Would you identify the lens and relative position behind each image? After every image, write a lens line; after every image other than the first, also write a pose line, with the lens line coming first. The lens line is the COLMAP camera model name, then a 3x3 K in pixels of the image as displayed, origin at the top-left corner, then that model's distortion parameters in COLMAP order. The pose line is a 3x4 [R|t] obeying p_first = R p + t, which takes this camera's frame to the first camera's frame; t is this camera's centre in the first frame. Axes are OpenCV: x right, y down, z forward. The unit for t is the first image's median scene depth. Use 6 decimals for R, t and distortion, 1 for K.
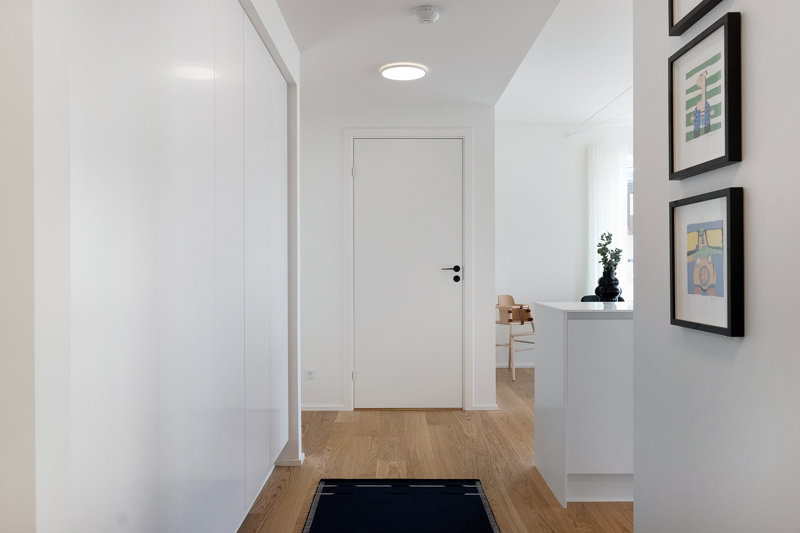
lens RADIAL K [[630.2, 0, 400.0], [0, 630.2, 266.5], [0, 0, 1]] dist [-0.000572, -0.000045]
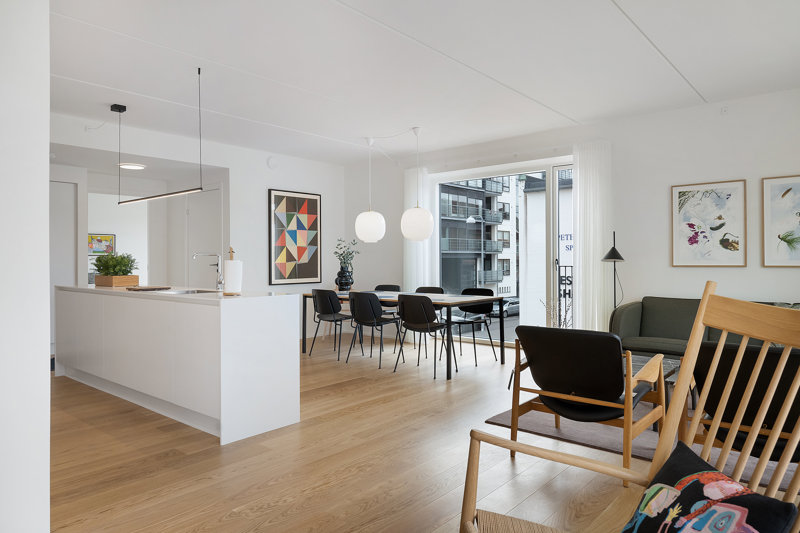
lens RADIAL K [[531.5, 0, 399.4], [0, 531.5, 257.3], [0, 0, 1]] dist [0.001904, -0.001152]
pose [[0.753124, -0.004923, -0.657861, 1.413307], [0.000460, 0.999976, -0.006956, -0.007022], [0.657879, 0.004937, 0.753108, 0.236563]]
